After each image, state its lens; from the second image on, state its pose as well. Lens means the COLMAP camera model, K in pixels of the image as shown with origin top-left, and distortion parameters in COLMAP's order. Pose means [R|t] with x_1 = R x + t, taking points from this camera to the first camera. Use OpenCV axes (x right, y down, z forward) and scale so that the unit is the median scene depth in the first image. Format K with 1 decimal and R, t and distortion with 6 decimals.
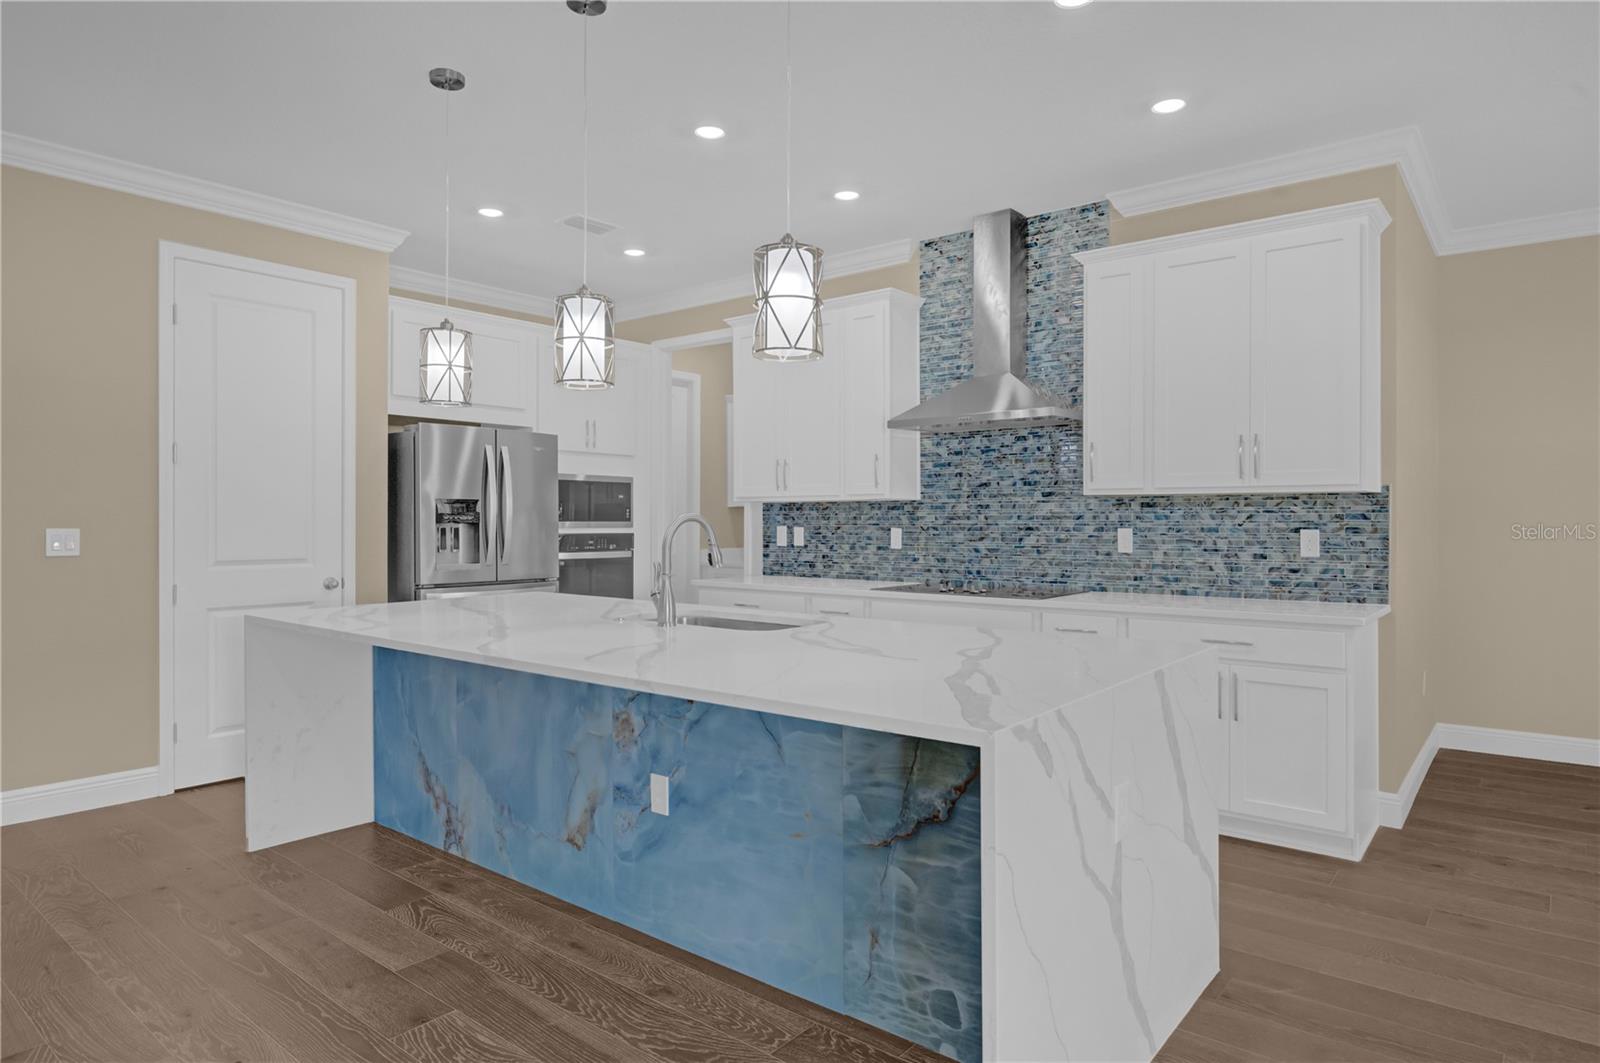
lens RADIAL K [[935.2, 0, 811.1], [0, 935.2, 518.6], [0, 0, 1]] dist [-0.008280, -0.002815]
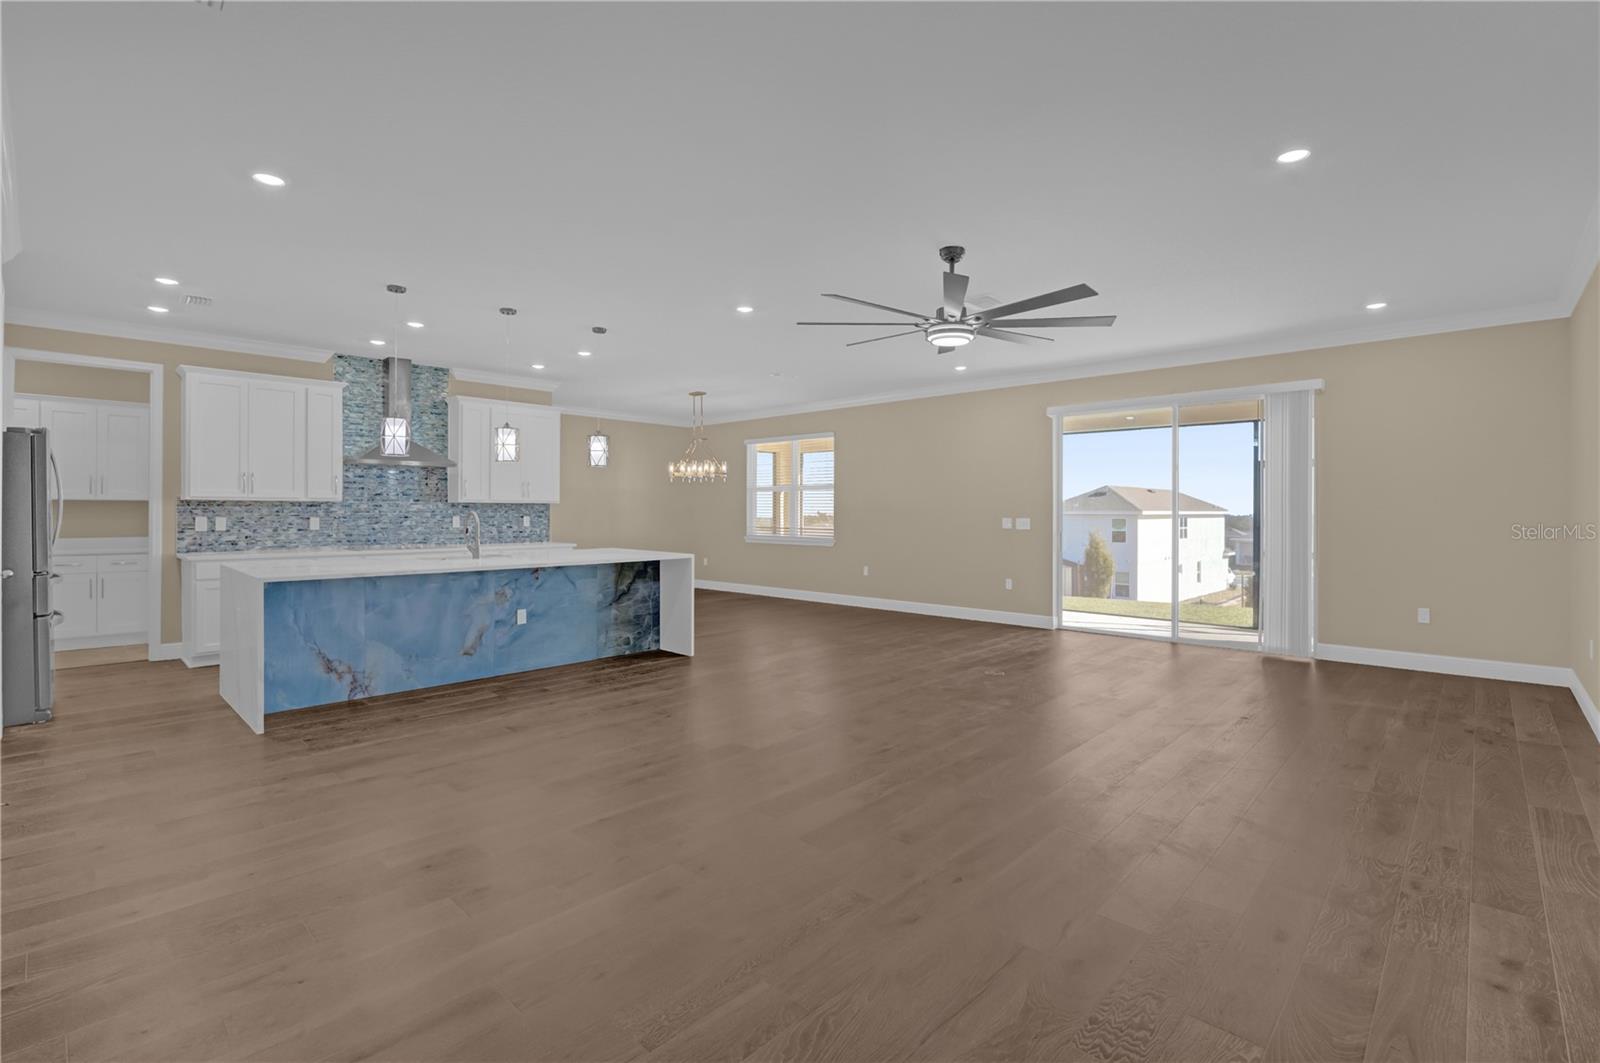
lens RADIAL K [[715.8, 0, 808.7], [0, 715.8, 521.5], [0, 0, 1]] dist [-0.015559, 0.000216]
pose [[0.067611, -0.013497, 0.997620, -1.417793], [-0.005049, 0.999891, 0.013870, -0.006422], [-0.997699, -0.005975, 0.067536, 0.030387]]
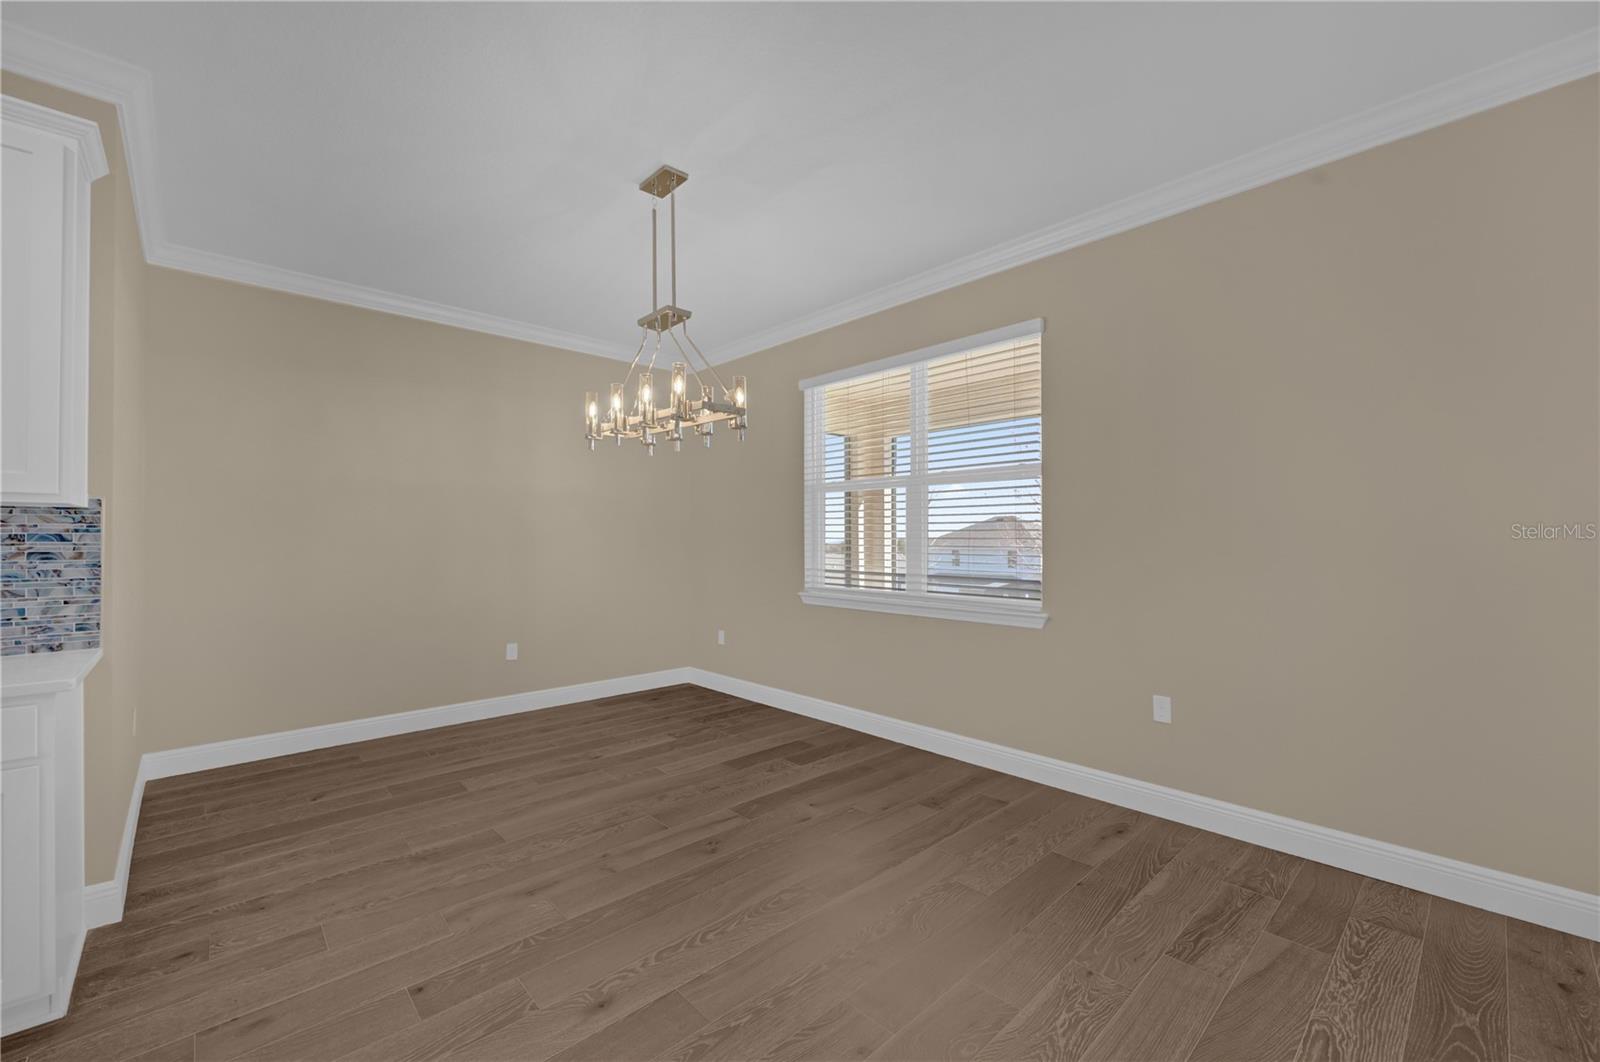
lens RADIAL K [[647.9, 0, 804.1], [0, 647.9, 534.7], [0, 0, 1]] dist [-0.006534, 0.001068]
pose [[0.138122, 0.004839, 0.990403, 0.139602], [0.000042, 0.999988, -0.004892, -0.001877], [-0.990415, 0.000717, 0.138120, 0.292397]]
